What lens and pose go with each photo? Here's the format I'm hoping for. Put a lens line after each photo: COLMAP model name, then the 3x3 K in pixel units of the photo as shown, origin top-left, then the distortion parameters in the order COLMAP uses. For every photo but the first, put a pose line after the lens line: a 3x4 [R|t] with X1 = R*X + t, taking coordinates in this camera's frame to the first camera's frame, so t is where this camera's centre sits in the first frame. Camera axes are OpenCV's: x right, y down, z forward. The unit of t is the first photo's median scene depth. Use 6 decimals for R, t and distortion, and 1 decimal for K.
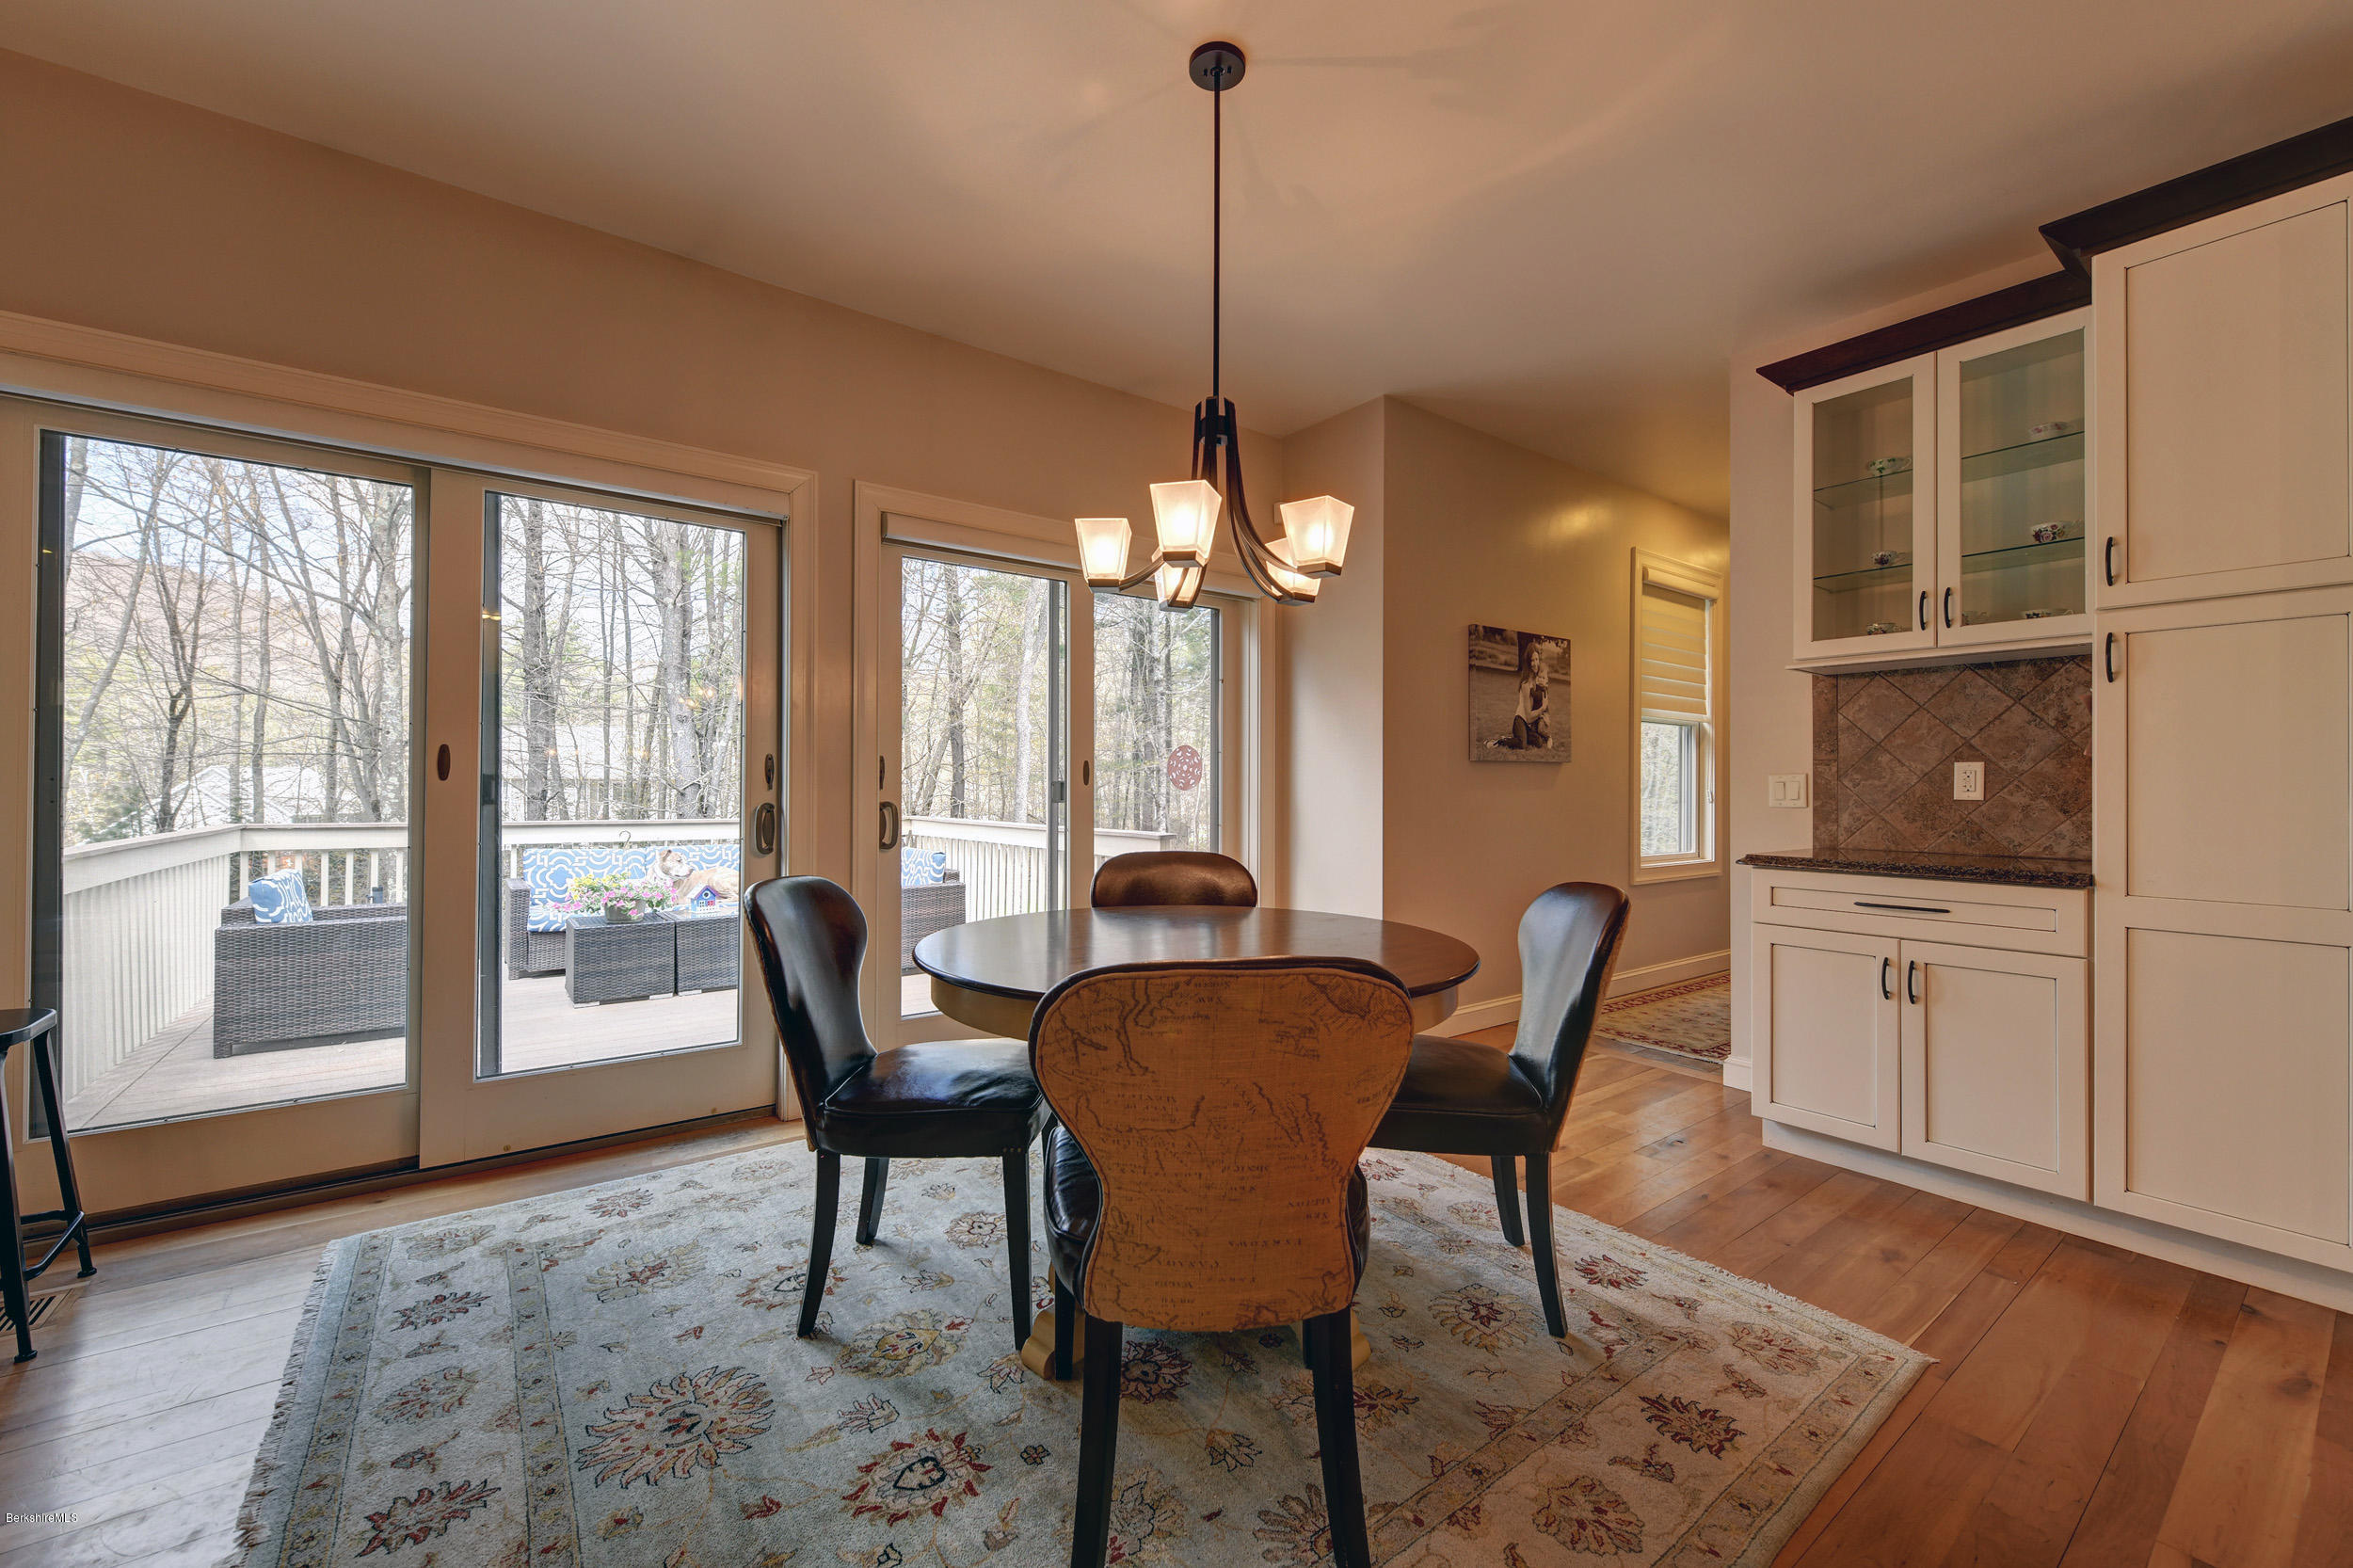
lens RADIAL K [[946.9, 0, 1183.7], [0, 946.9, 779.7], [0, 0, 1]] dist [0.004645, -0.001418]
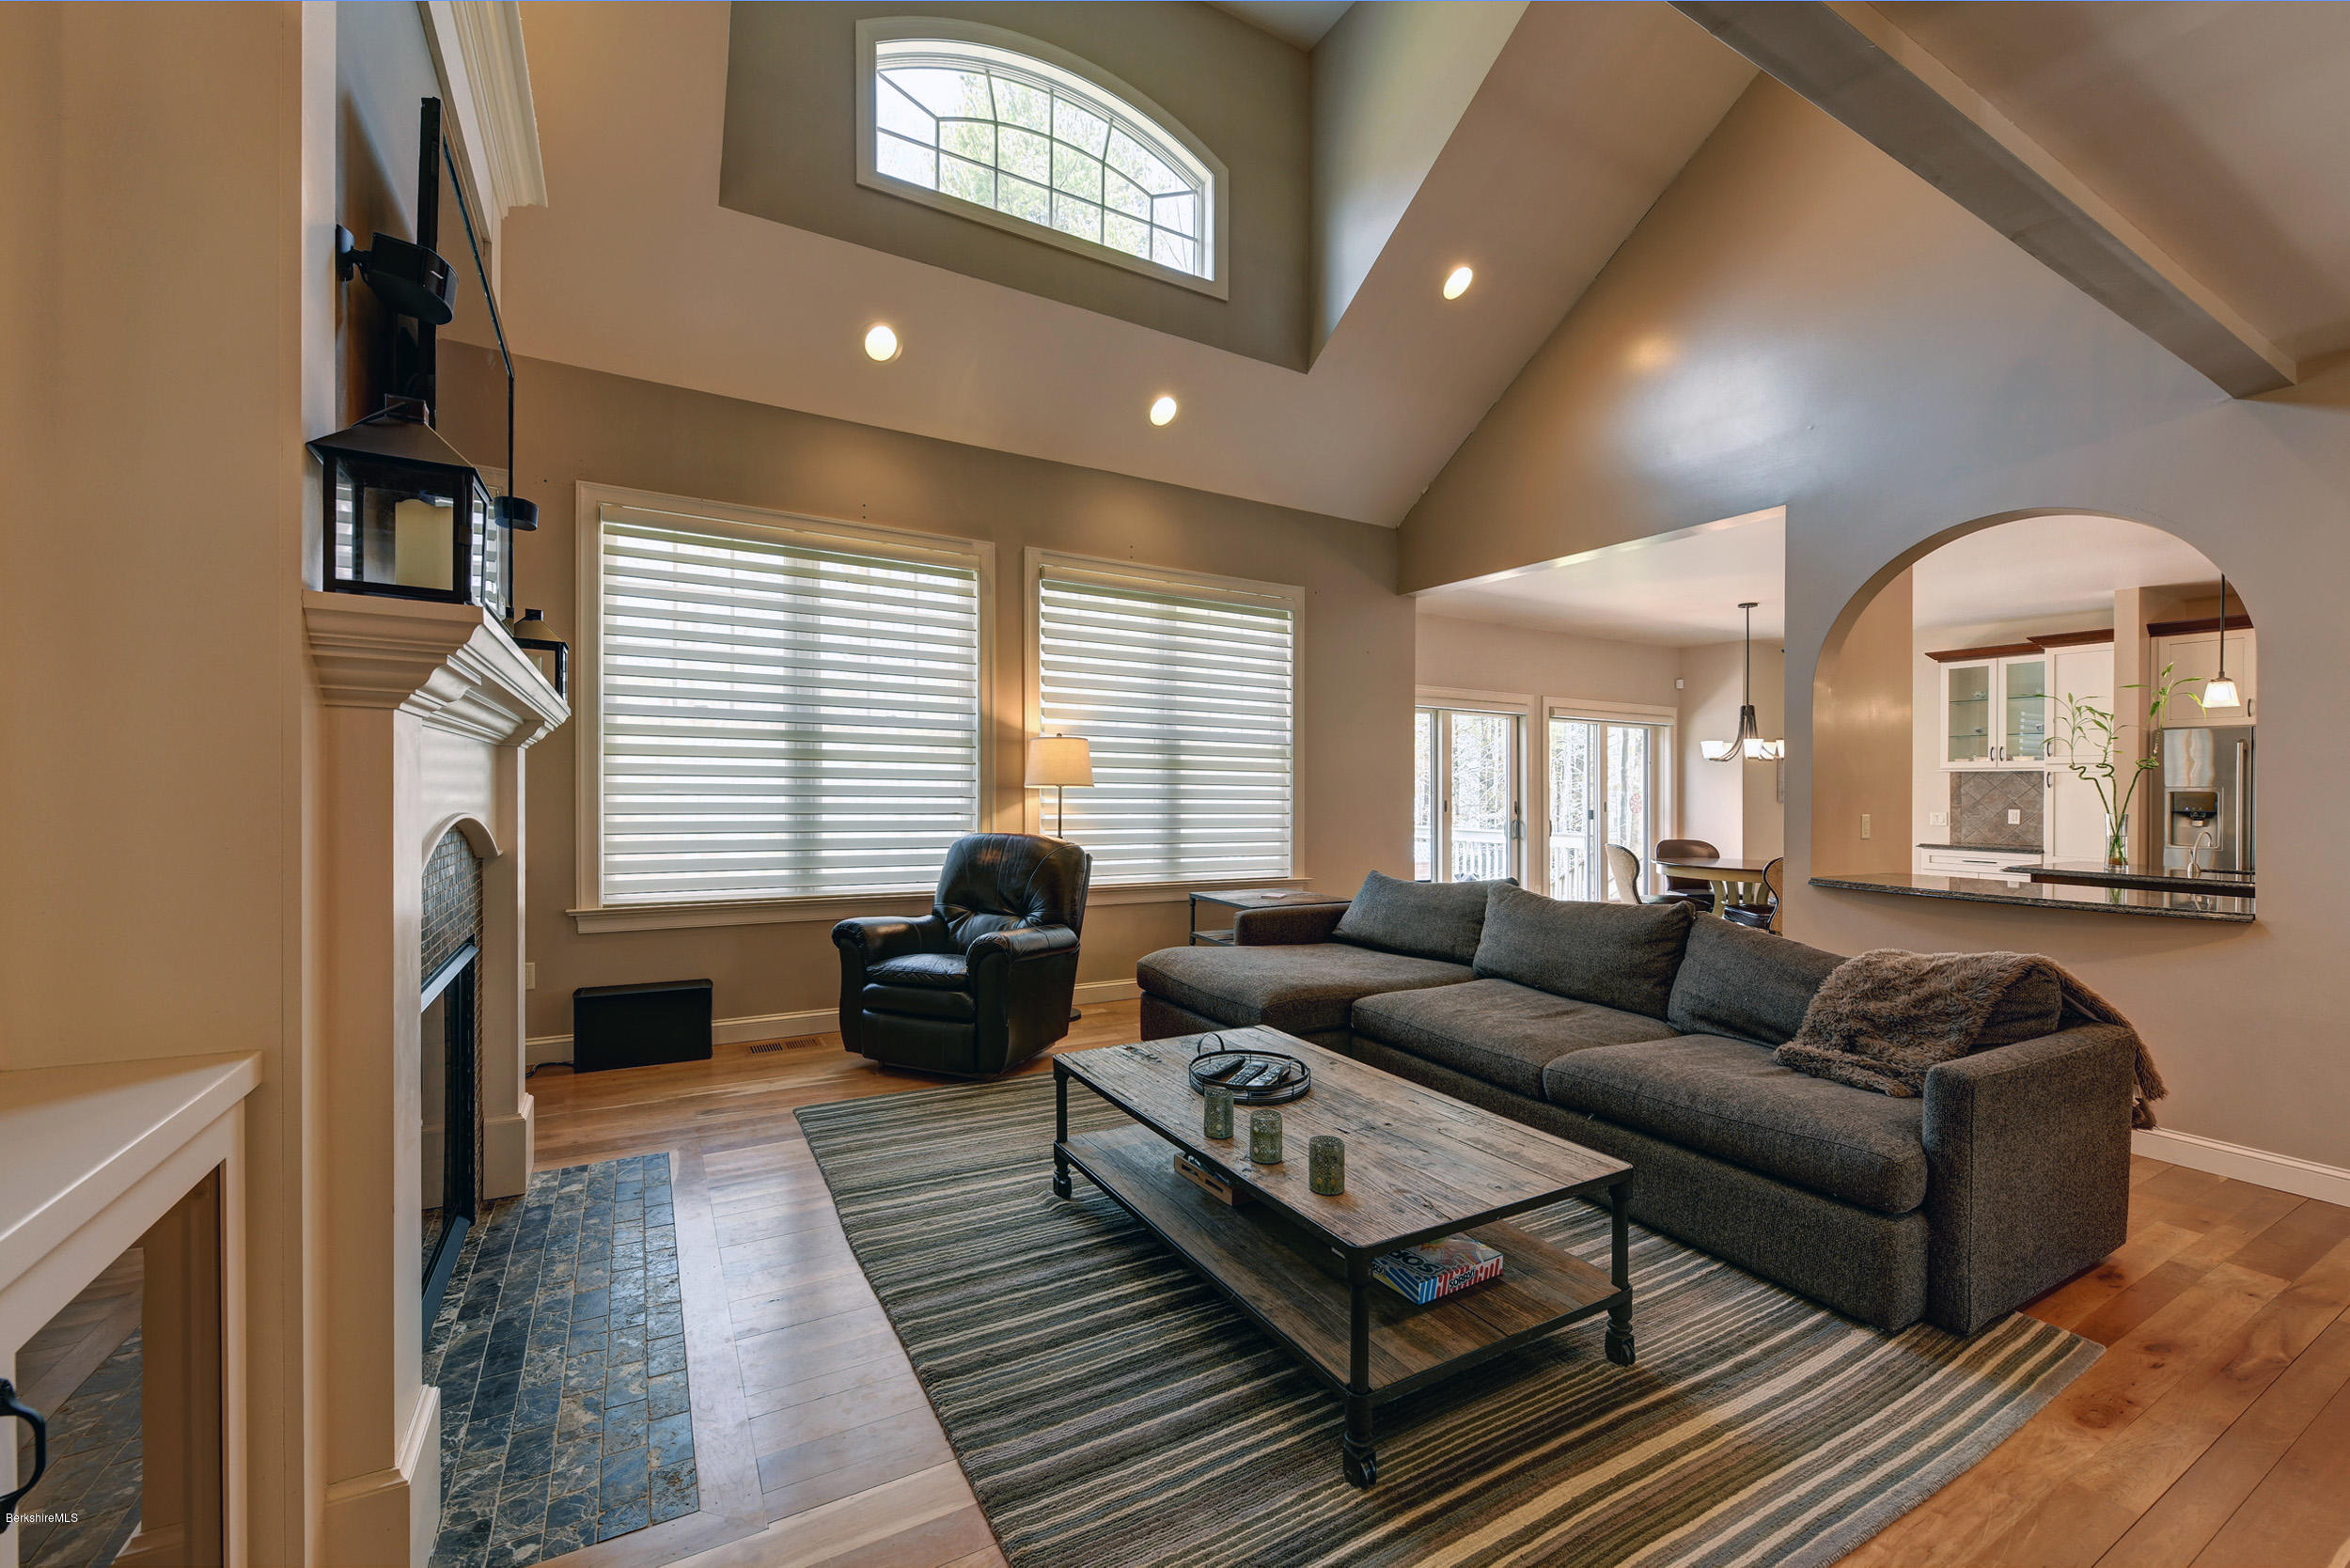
lens RADIAL K [[945.8, 0, 1167.3], [0, 945.8, 791.3], [0, 0, 1]] dist [0.004645, -0.001418]
pose [[0.989764, 0.007546, -0.142514, -1.095681], [-0.006891, 0.999963, 0.005087, -0.064297], [0.142547, -0.004052, 0.989780, -1.896691]]
